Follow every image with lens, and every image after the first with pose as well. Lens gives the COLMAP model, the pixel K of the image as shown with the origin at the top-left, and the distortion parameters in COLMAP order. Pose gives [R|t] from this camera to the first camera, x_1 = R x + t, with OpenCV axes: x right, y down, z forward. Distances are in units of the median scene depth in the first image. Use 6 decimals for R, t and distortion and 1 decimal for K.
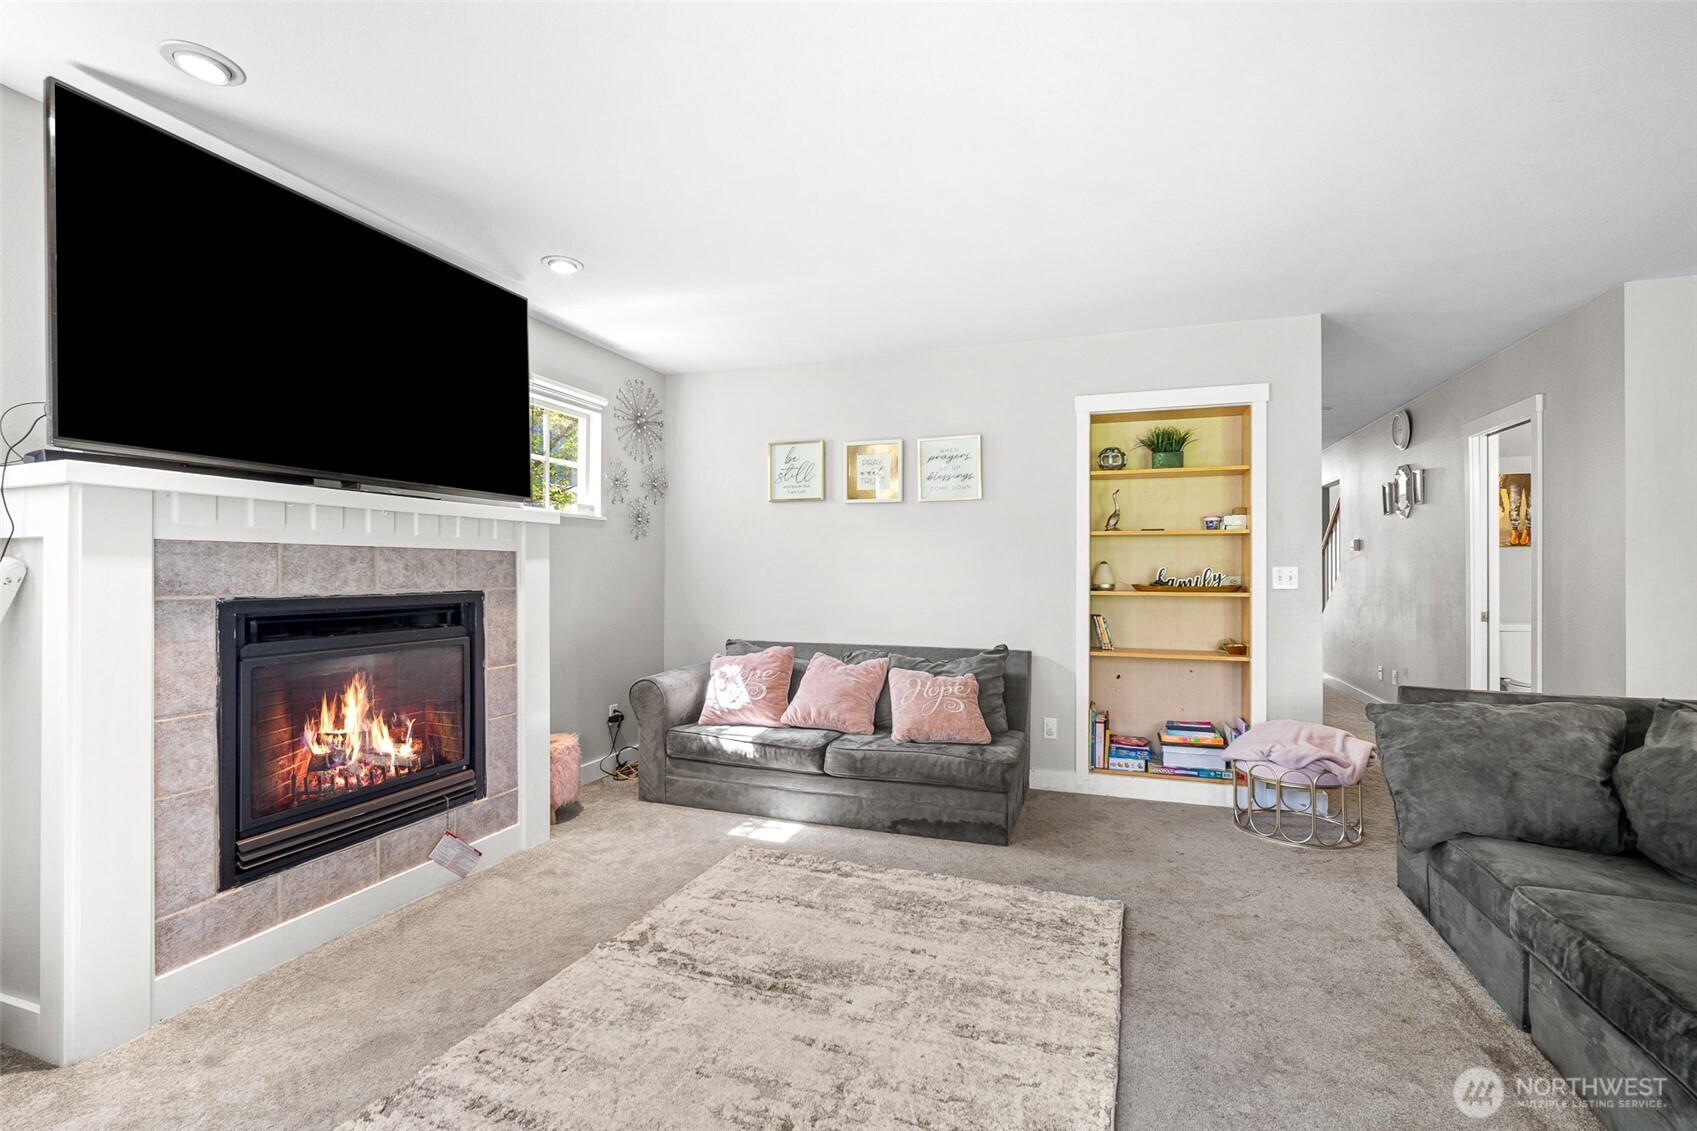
lens RADIAL K [[741.9, 0, 851.6], [0, 741.9, 566.0], [0, 0, 1]] dist [-0.008054, 0.000400]
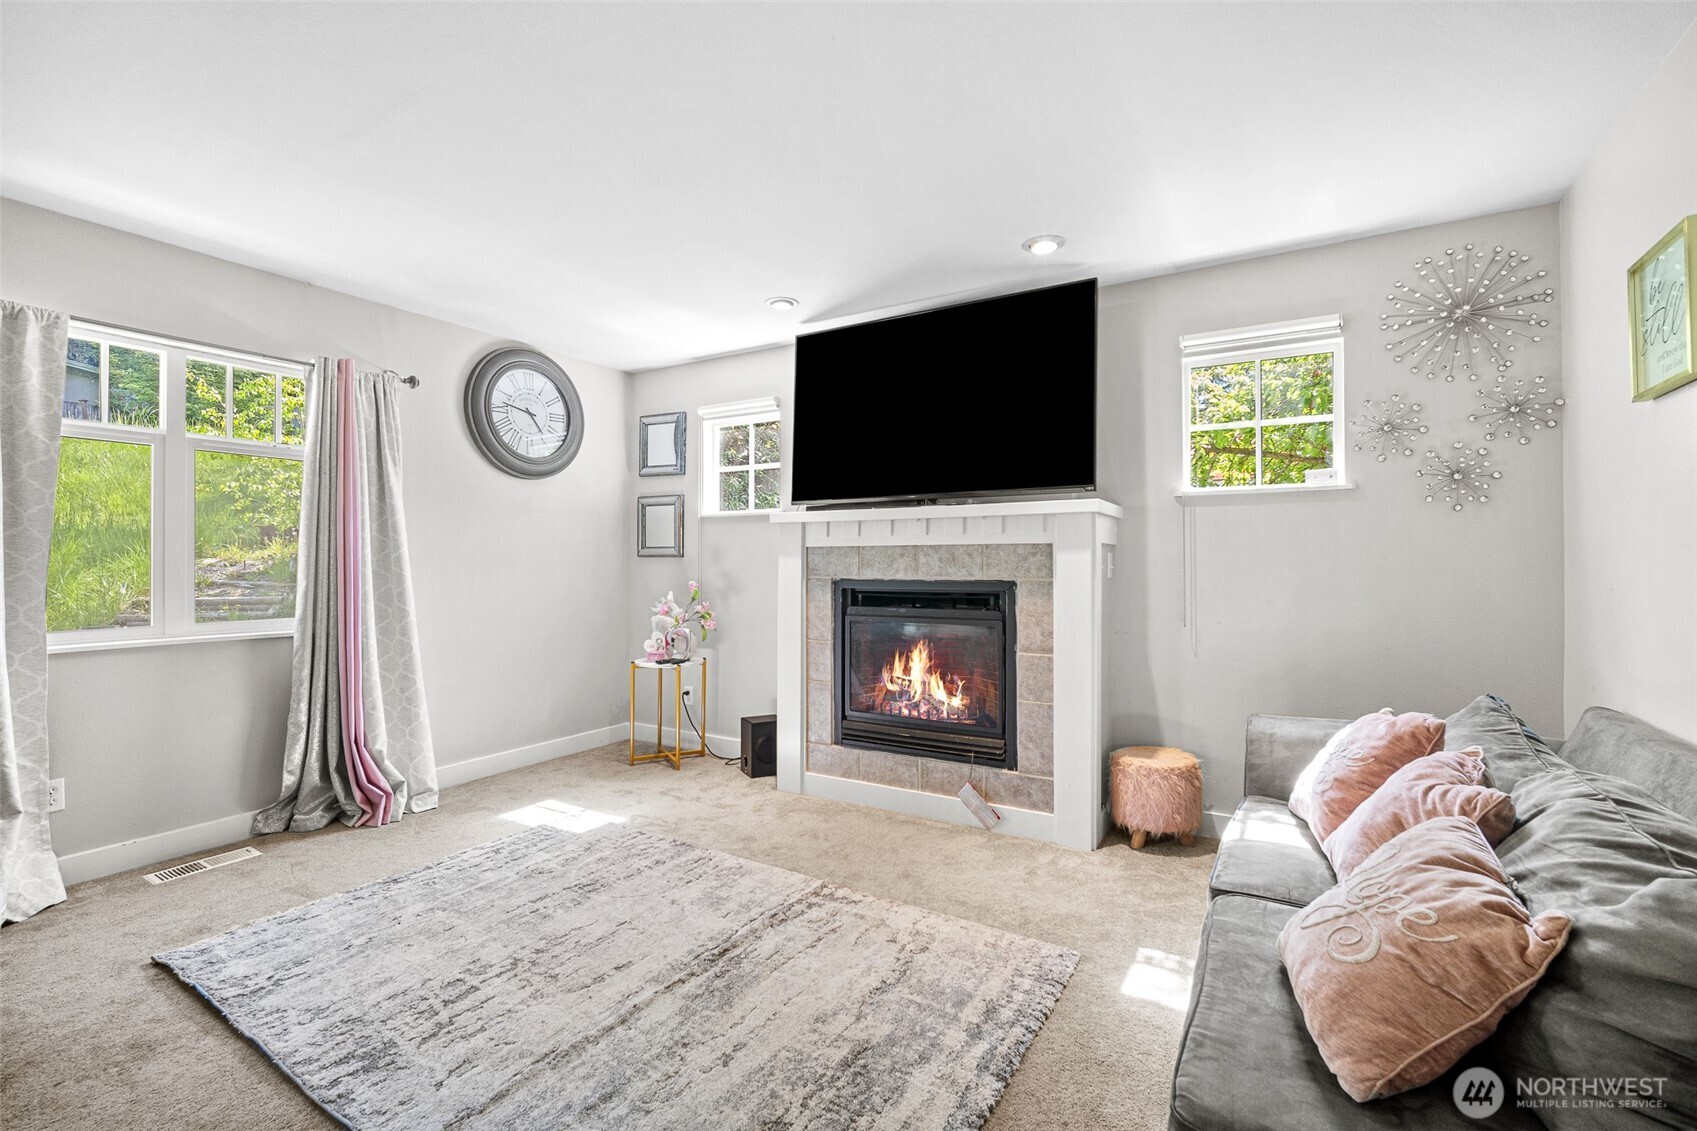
lens RADIAL K [[746.6, 0, 850.1], [0, 746.6, 552.4], [0, 0, 1]] dist [-0.014644, 0.005895]
pose [[-0.205029, -0.015805, -0.978628, 0.603102], [0.007411, 0.999816, -0.017700, 0.008729], [0.978728, -0.010882, -0.204874, 0.946915]]
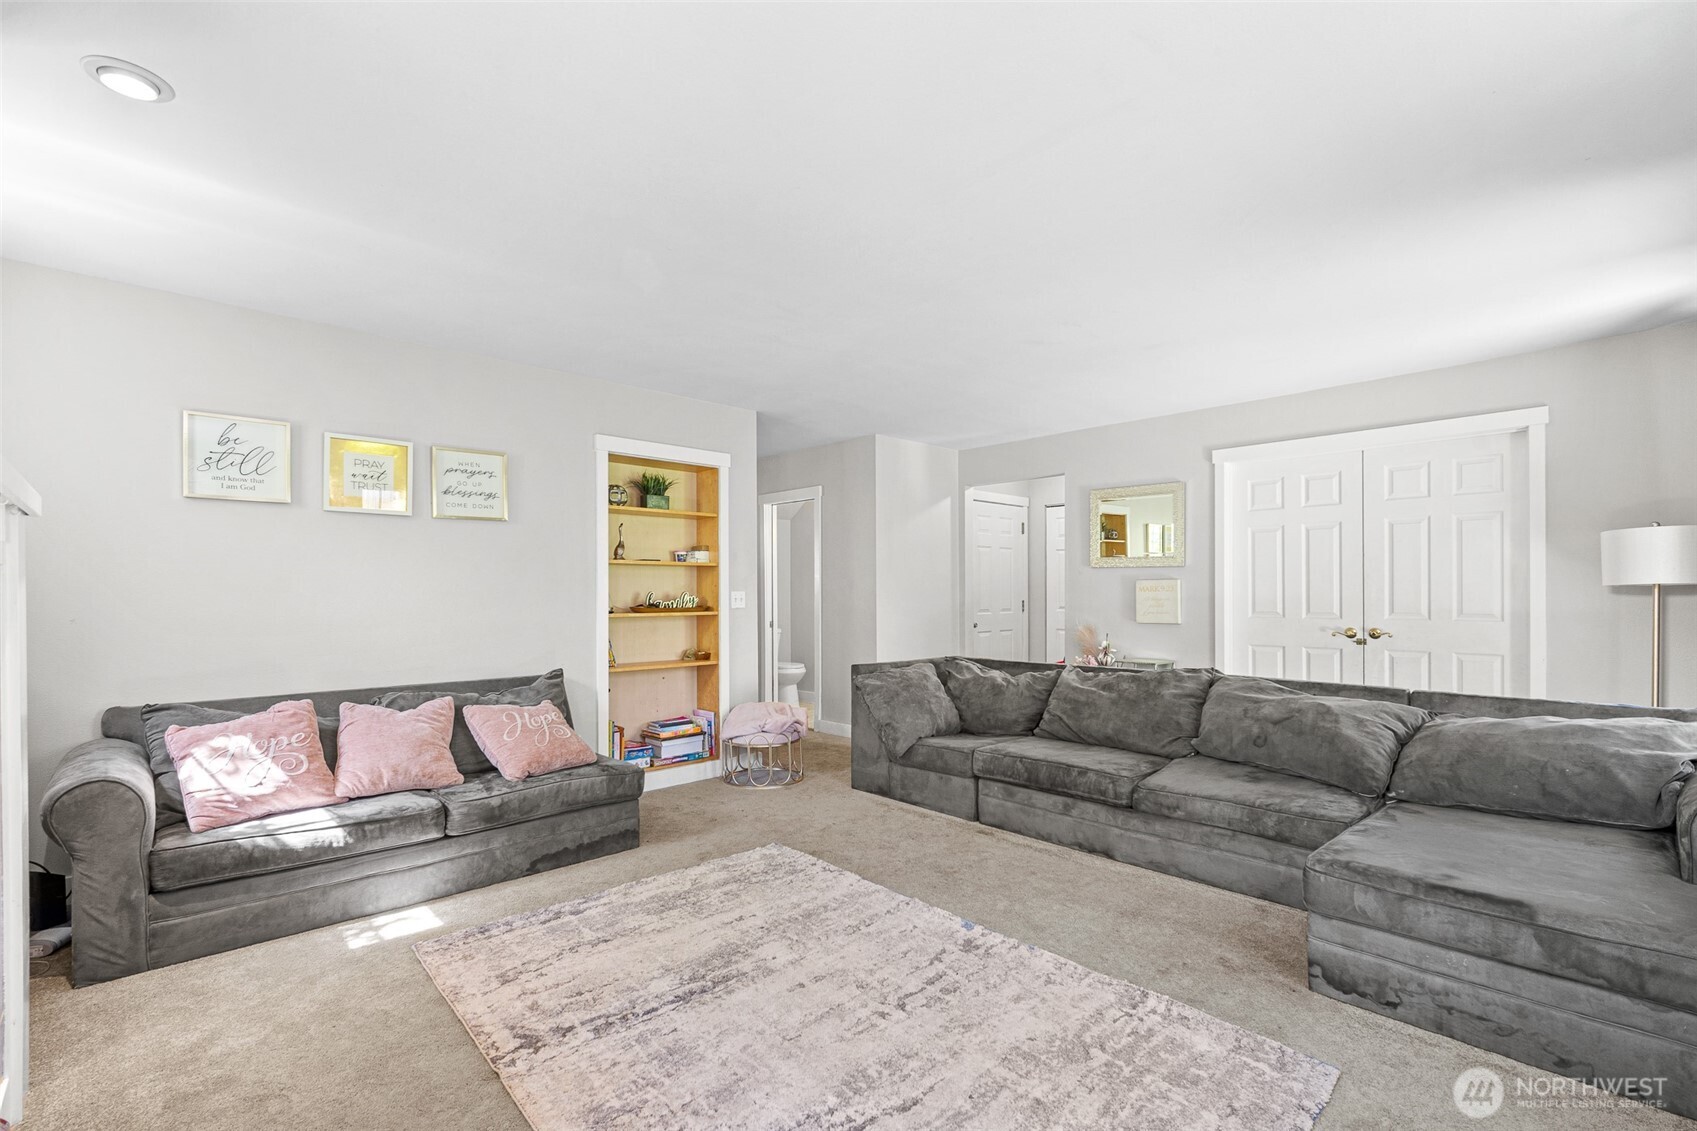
lens RADIAL K [[755.1, 0, 851.3], [0, 755.1, 598.4], [0, 0, 1]] dist [-0.000572, -0.000056]
pose [[0.458476, -0.008801, 0.888663, -0.655684], [-0.000048, 0.999951, 0.009927, -0.000487], [-0.888707, -0.004594, 0.458453, 0.216481]]
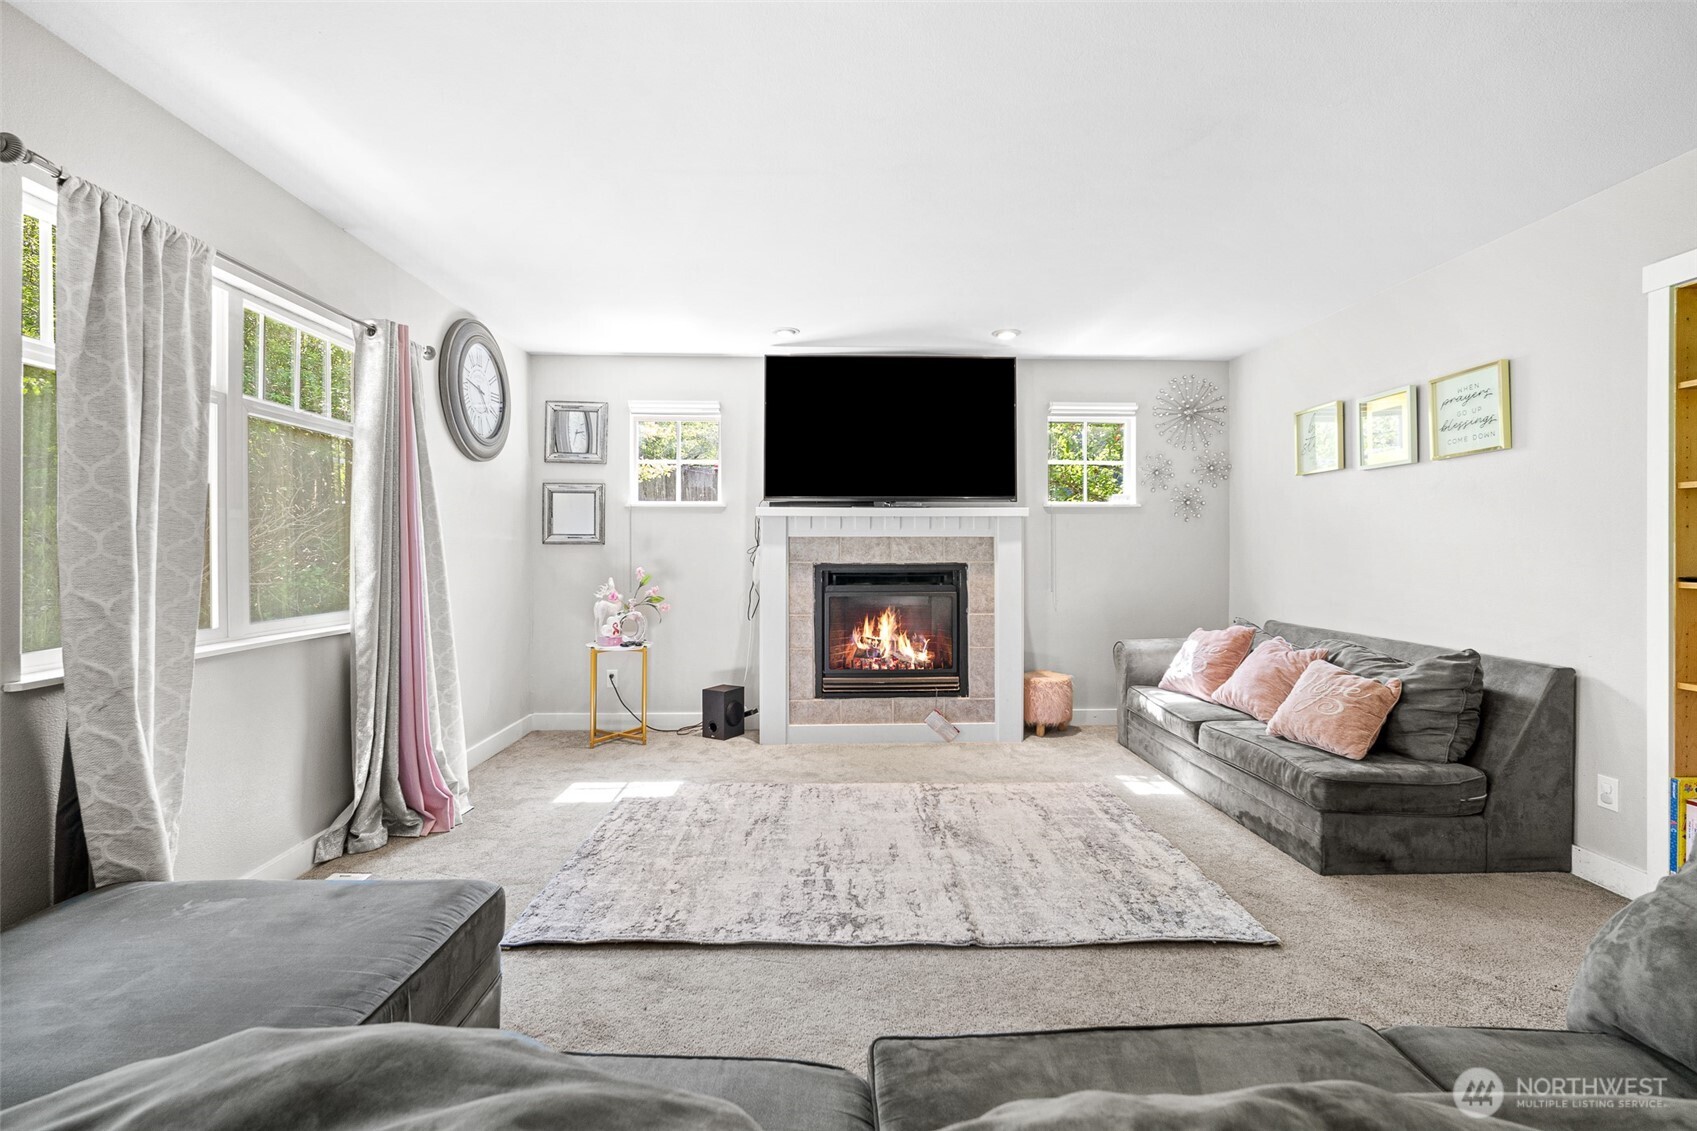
lens RADIAL K [[746.6, 0, 850.1], [0, 746.6, 552.4], [0, 0, 1]] dist [-0.014644, 0.005895]
pose [[0.363659, 0.000989, -0.931531, 0.823961], [0.007851, 0.999961, 0.004127, 0.002664], [0.931499, -0.008815, 0.363637, 0.201540]]
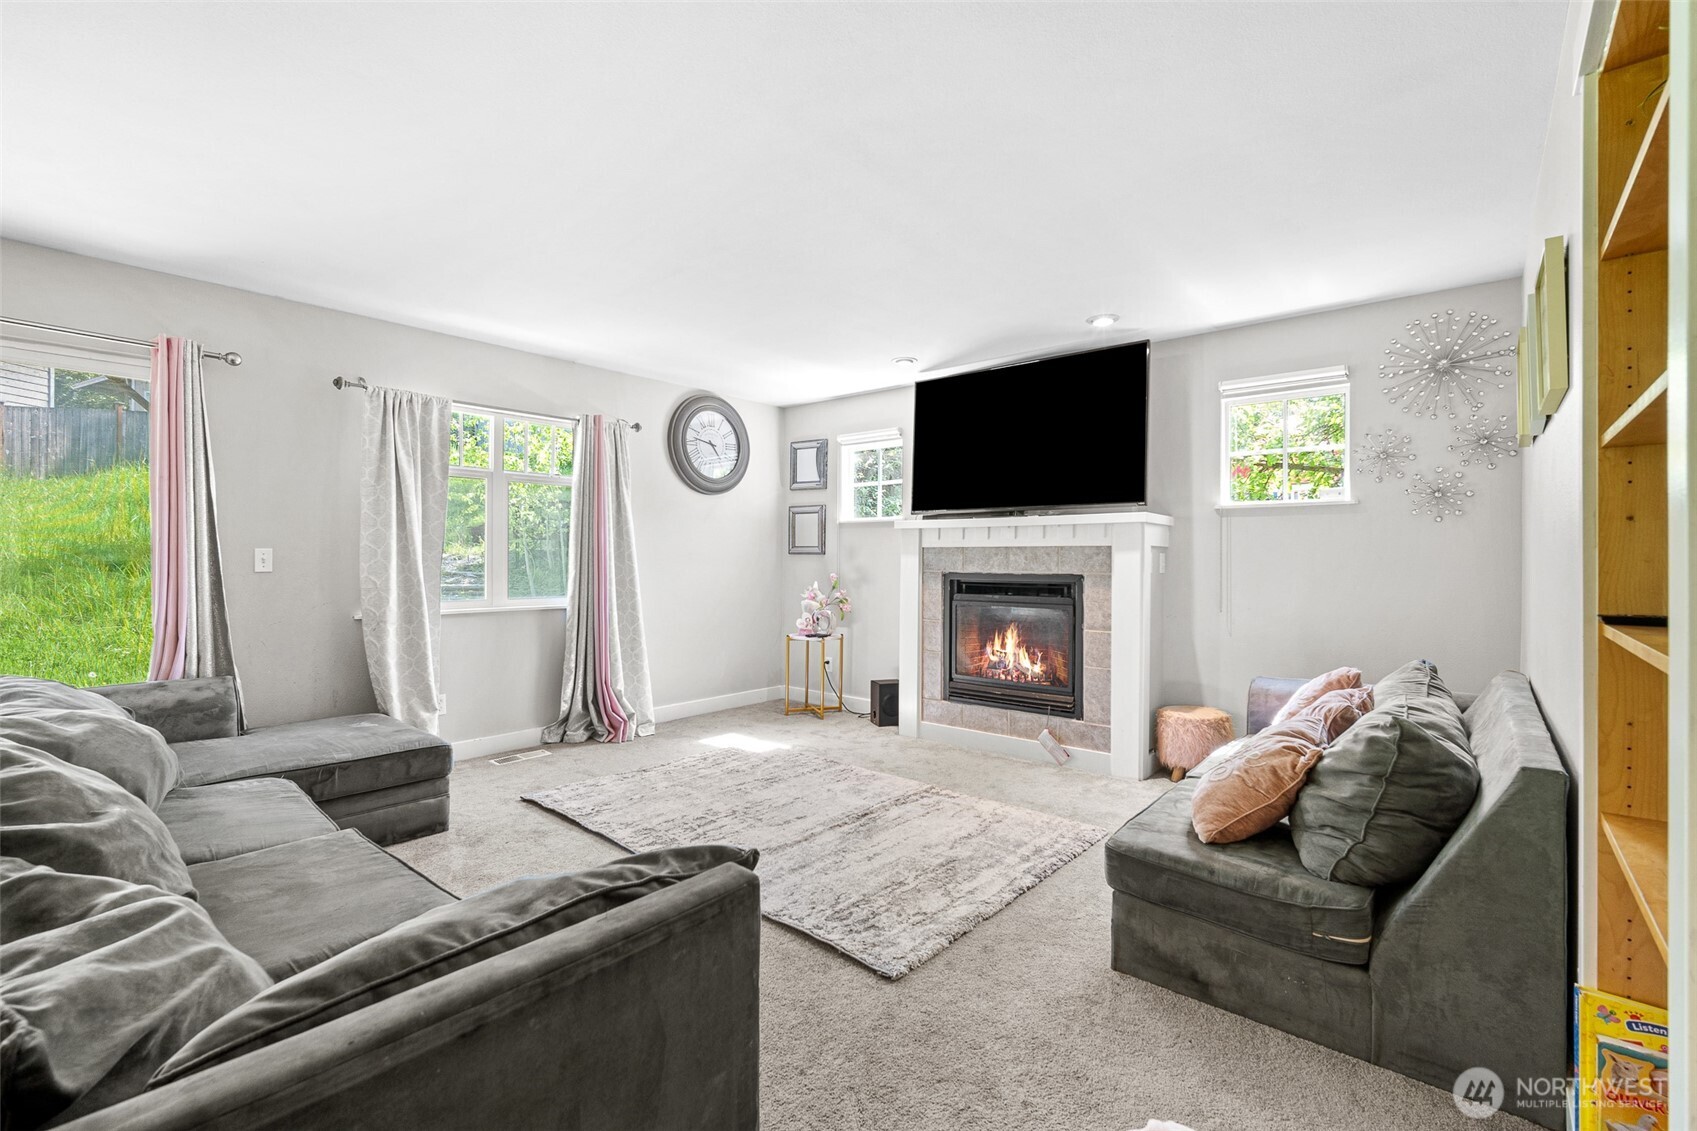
lens RADIAL K [[746.6, 0, 850.1], [0, 746.6, 552.4], [0, 0, 1]] dist [-0.014644, 0.005895]
pose [[-0.358426, -0.013002, -0.933468, 0.954361], [0.000477, 0.999900, -0.014110, 0.010306], [0.933558, -0.005503, -0.358384, 1.050604]]
